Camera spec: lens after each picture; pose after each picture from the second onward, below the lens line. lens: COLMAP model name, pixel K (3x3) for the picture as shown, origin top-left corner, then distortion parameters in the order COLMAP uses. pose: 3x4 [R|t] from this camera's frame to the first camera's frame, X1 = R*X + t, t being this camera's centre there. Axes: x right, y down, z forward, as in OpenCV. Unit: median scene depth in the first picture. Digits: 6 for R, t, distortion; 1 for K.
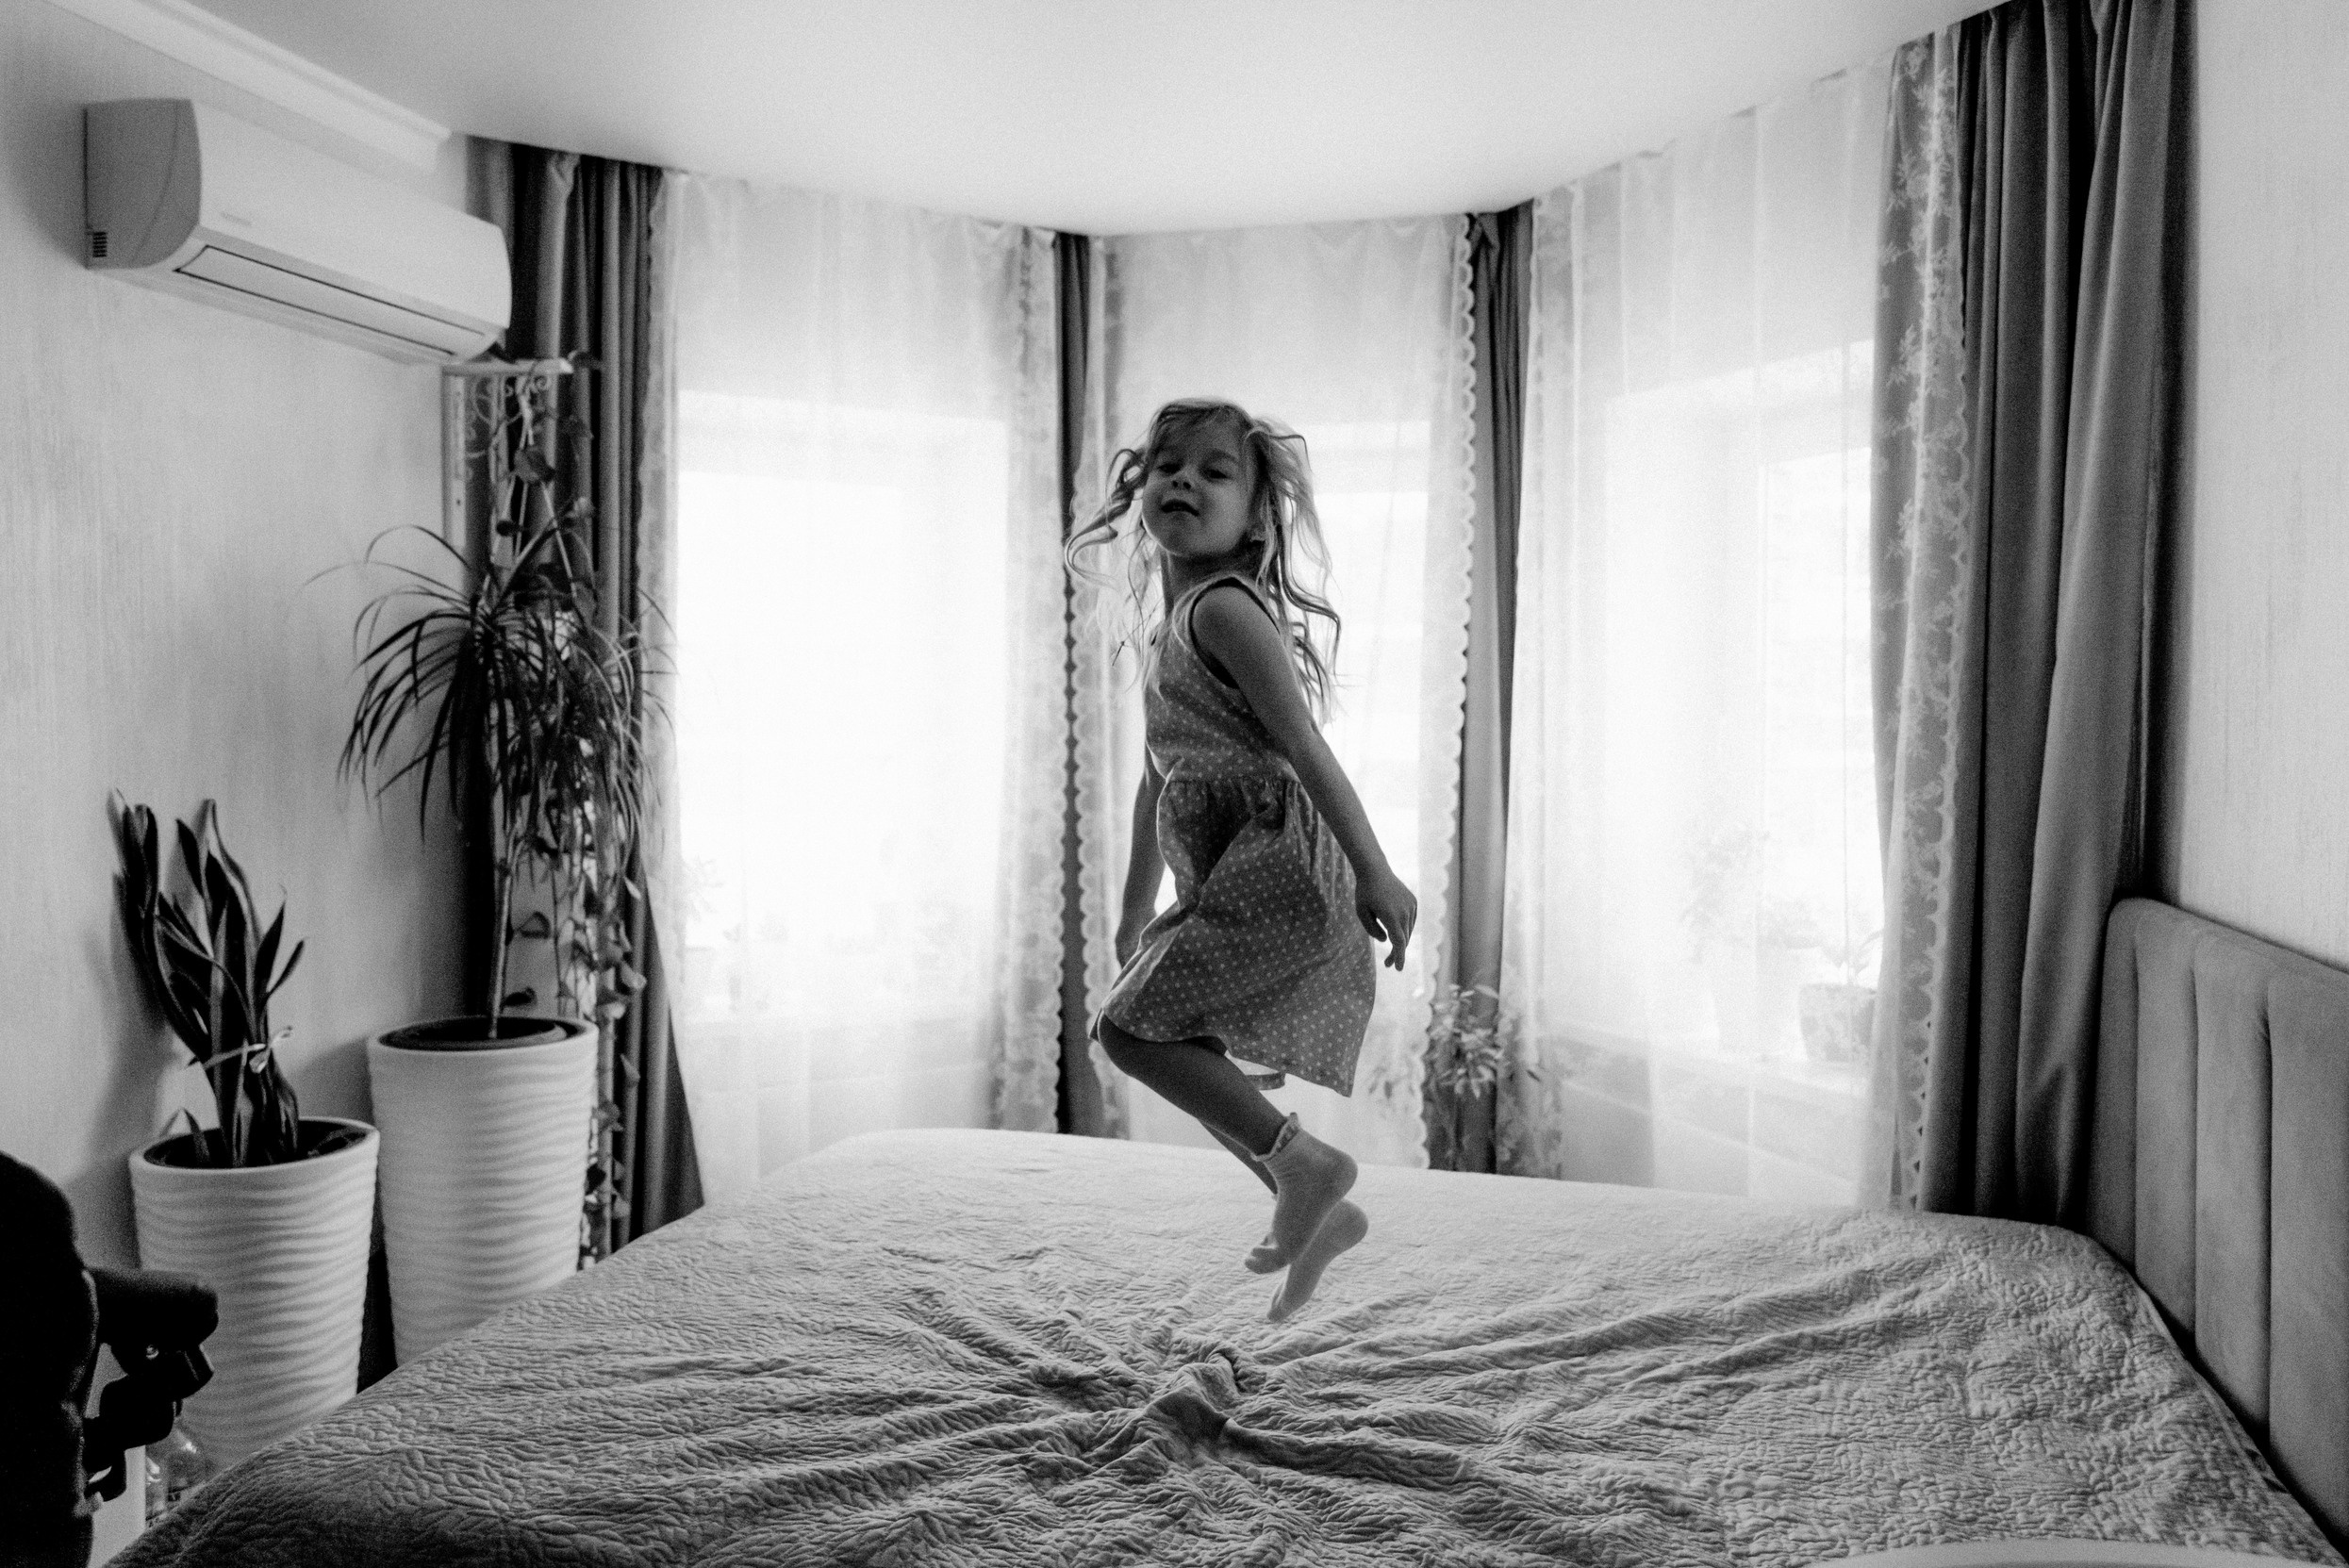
lens RADIAL K [[1497.9, 0, 1174.5], [0, 1497.9, 784.0], [0, 0, 1]] dist [0.002293, -0.004819]
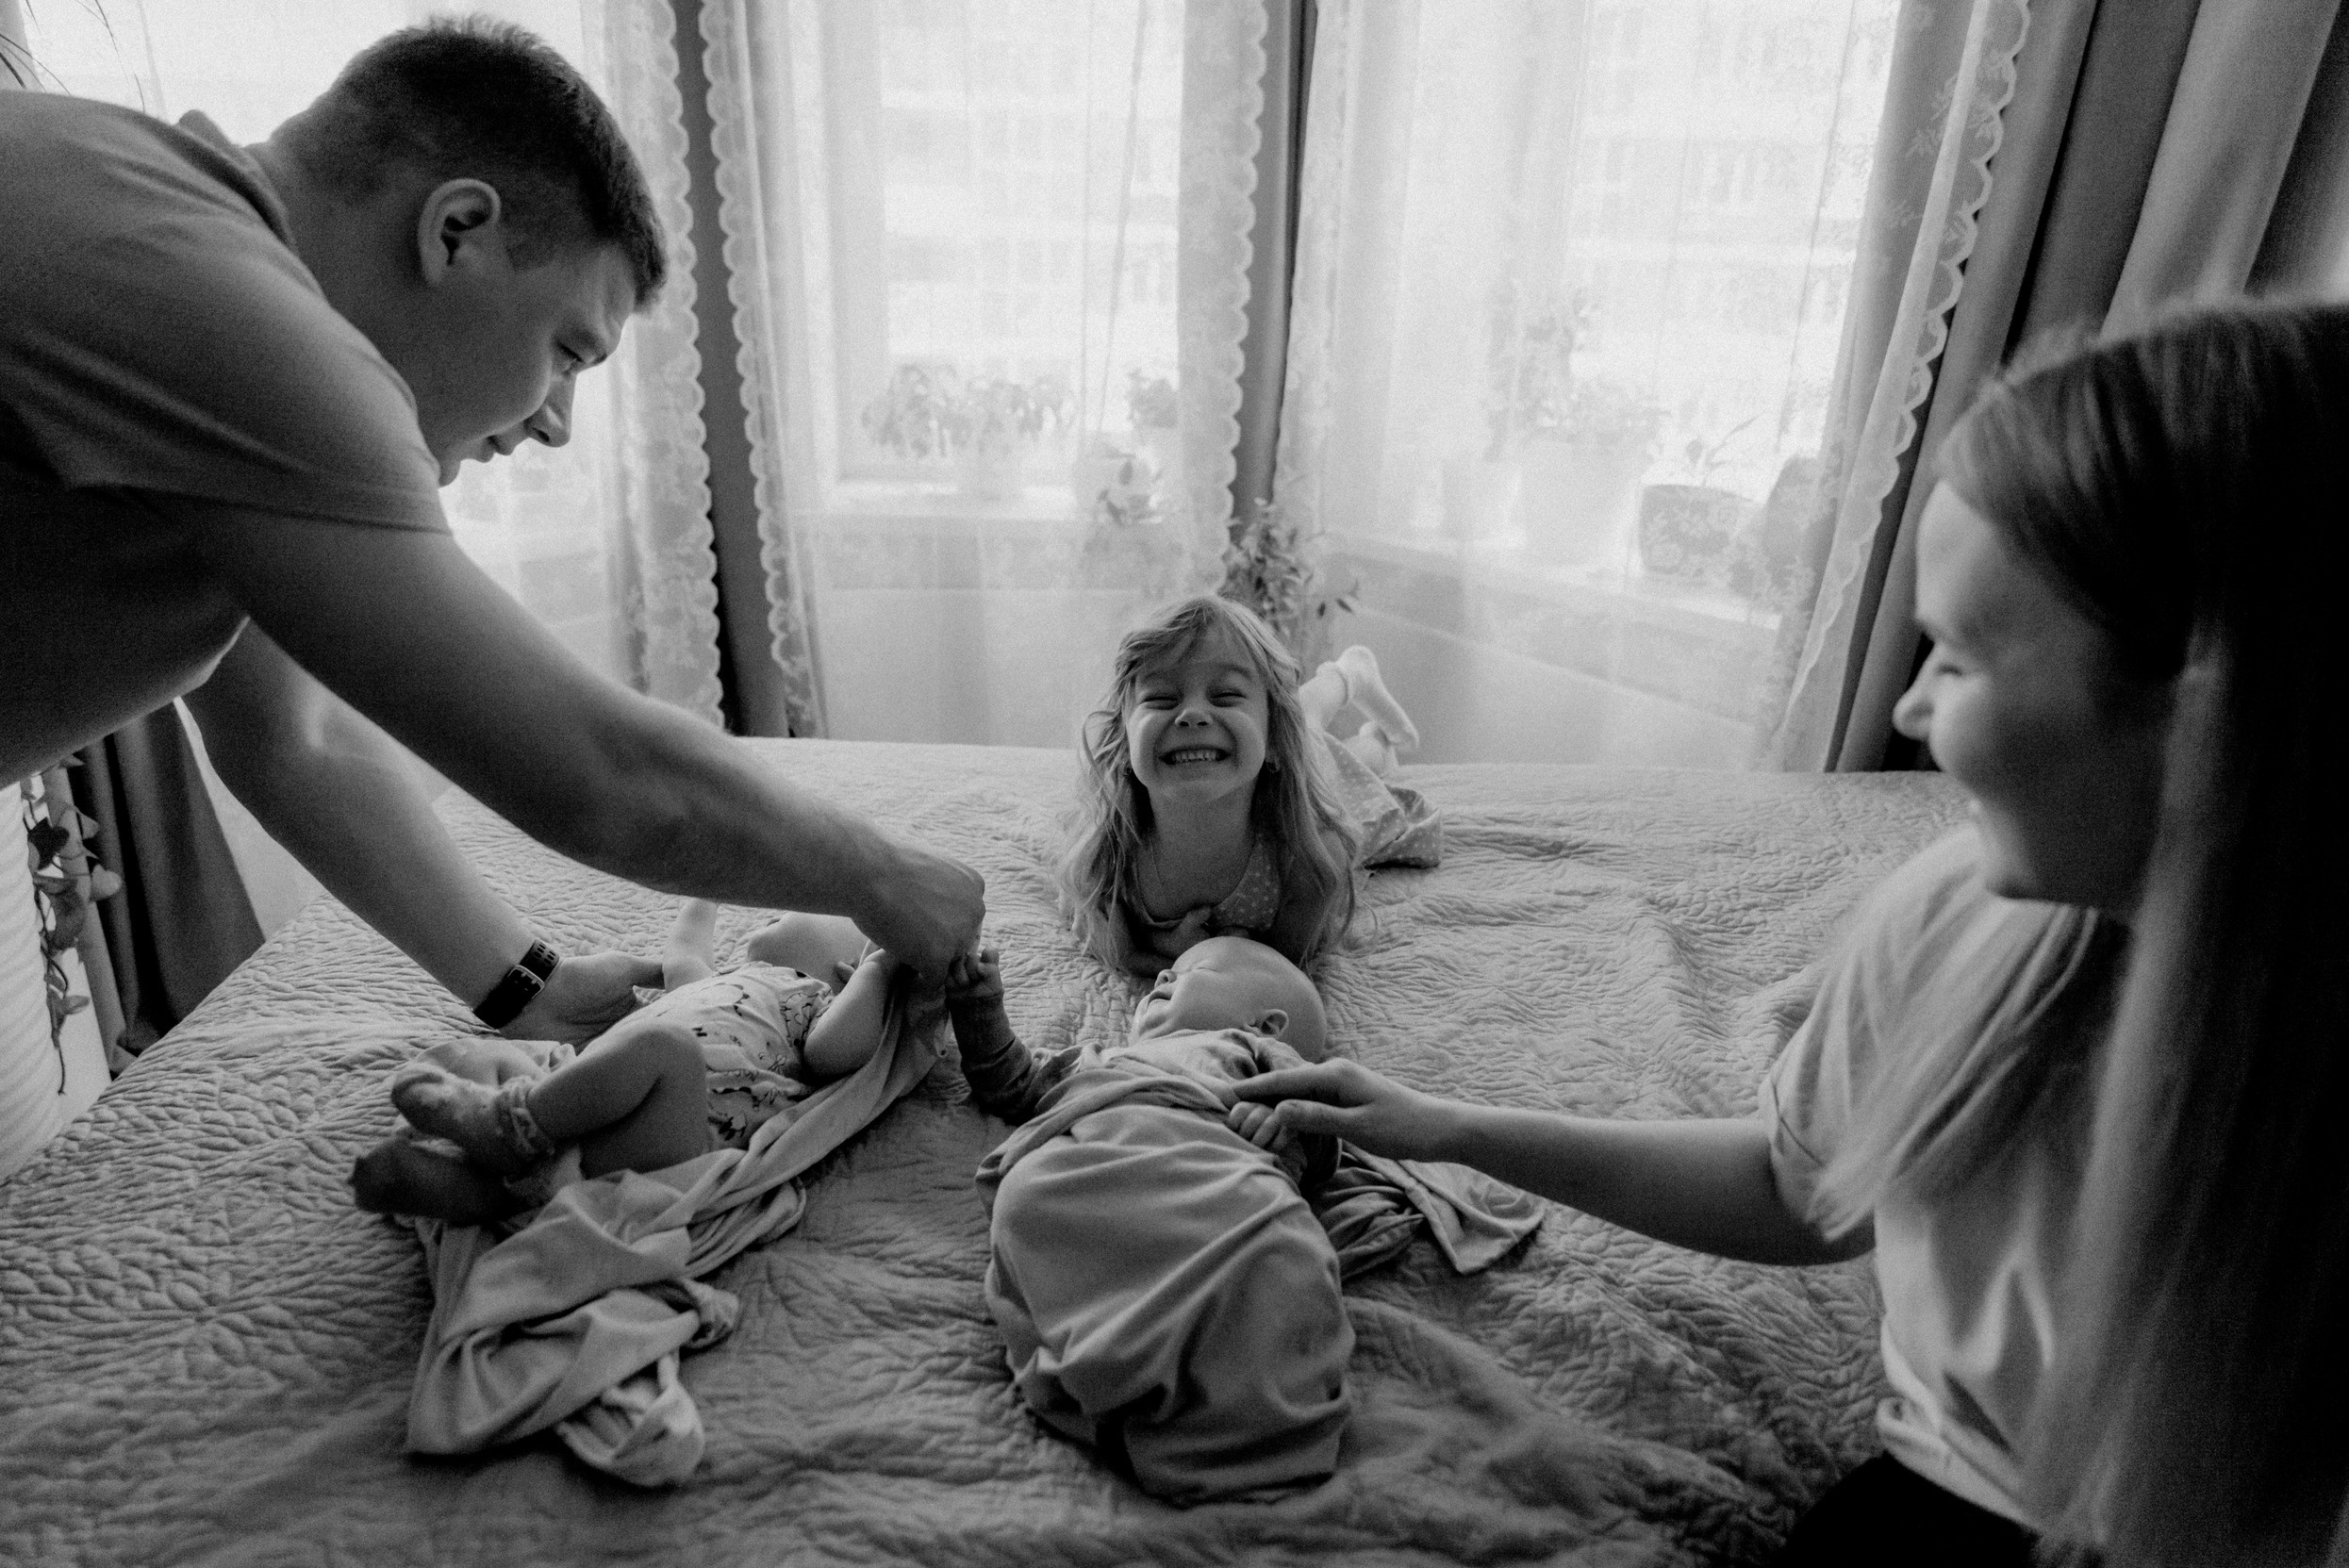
lens RADIAL K [[1497.9, 0, 1174.5], [0, 1497.9, 784.0], [0, 0, 1]] dist [0.002293, -0.004819]
pose [[0.958664, -0.079807, 0.273121, -0.074747], [-0.015241, 0.944081, 0.329362, 0.013910], [-0.284133, -0.319910, 0.903839, 0.223072]]
